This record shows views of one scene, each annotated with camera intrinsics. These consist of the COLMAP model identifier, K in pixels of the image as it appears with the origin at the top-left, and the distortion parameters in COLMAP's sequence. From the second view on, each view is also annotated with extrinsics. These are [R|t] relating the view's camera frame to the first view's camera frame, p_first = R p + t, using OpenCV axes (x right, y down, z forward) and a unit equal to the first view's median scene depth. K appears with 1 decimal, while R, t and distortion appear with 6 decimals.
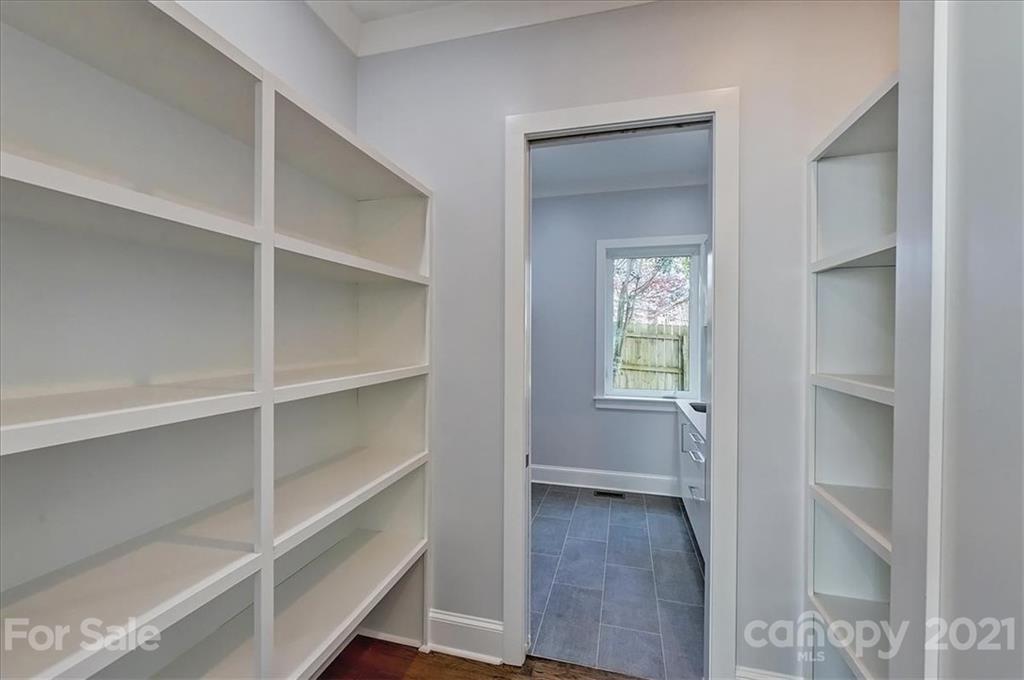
lens RADIAL K [[407.5, 0, 511.3], [0, 407.5, 336.6], [0, 0, 1]] dist [0.003404, -0.002756]
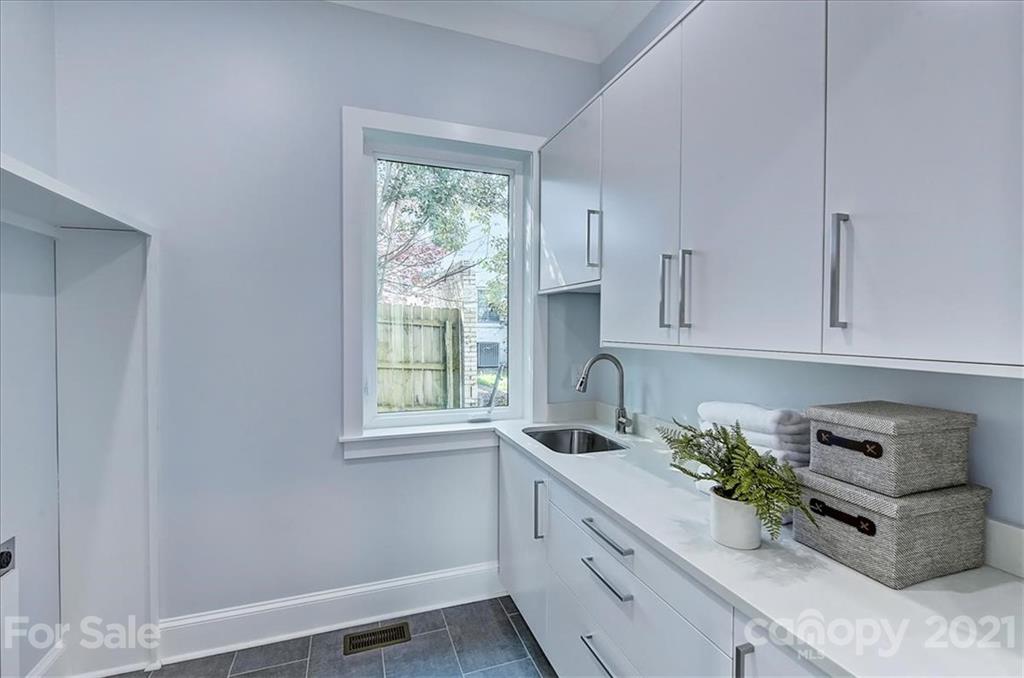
lens RADIAL K [[438.8, 0, 513.5], [0, 438.8, 335.1], [0, 0, 1]] dist [0.002529, -0.000124]
pose [[0.810576, -0.011972, 0.585511, 0.068739], [0.002925, 0.999861, 0.016395, 0.020828], [-0.585626, -0.011577, 0.810499, 0.468382]]
